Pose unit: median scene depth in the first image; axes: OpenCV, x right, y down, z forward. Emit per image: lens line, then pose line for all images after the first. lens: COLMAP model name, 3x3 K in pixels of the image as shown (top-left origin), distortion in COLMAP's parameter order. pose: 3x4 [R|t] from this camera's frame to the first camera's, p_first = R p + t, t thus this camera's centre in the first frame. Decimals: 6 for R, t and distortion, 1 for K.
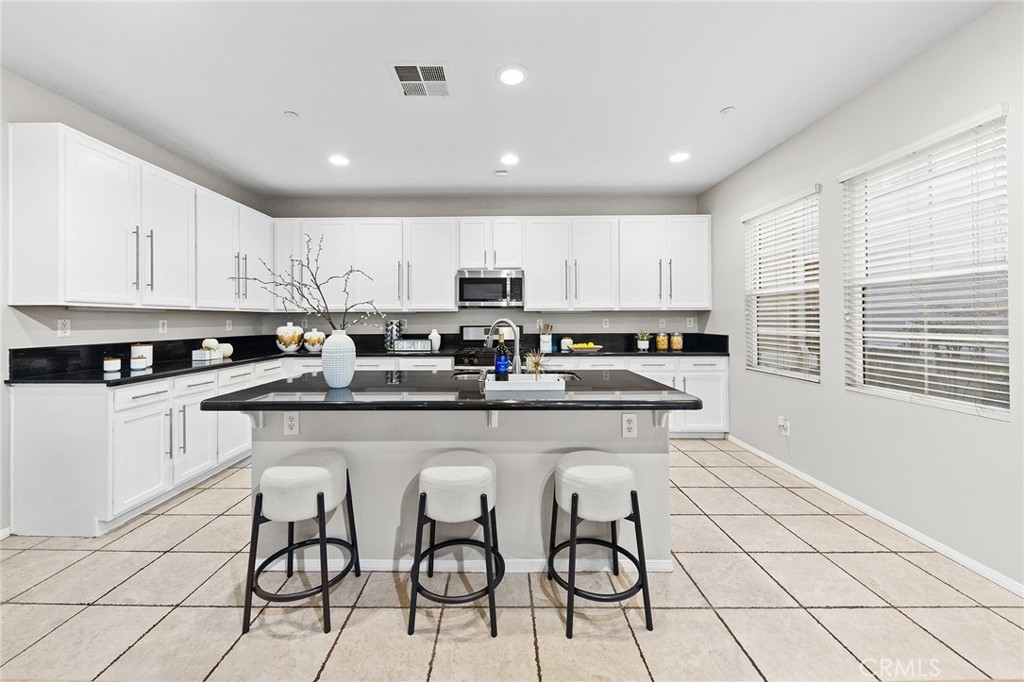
lens RADIAL K [[466.3, 0, 512.2], [0, 466.3, 325.5], [0, 0, 1]] dist [0.001458, 0.000198]
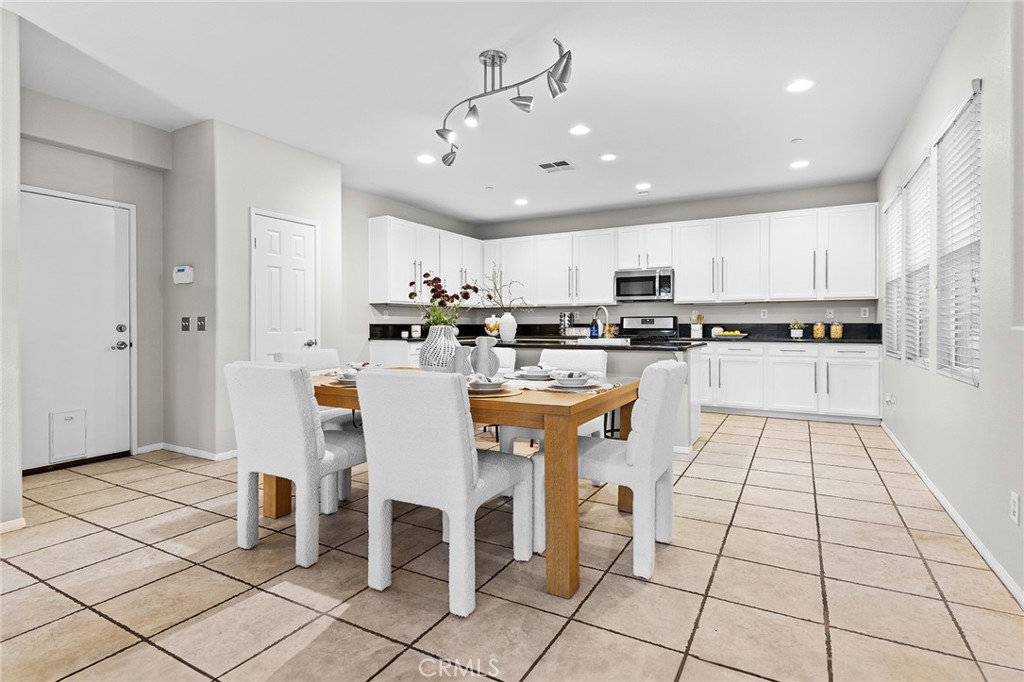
lens RADIAL K [[510.2, 0, 512.2], [0, 510.2, 328.2], [0, 0, 1]] dist [0.000665, 0.000056]
pose [[0.910084, 0.000641, -0.414424, 0.190778], [0.002164, 0.999978, 0.006299, 0.022430], [0.414419, -0.006630, 0.910062, -0.336571]]
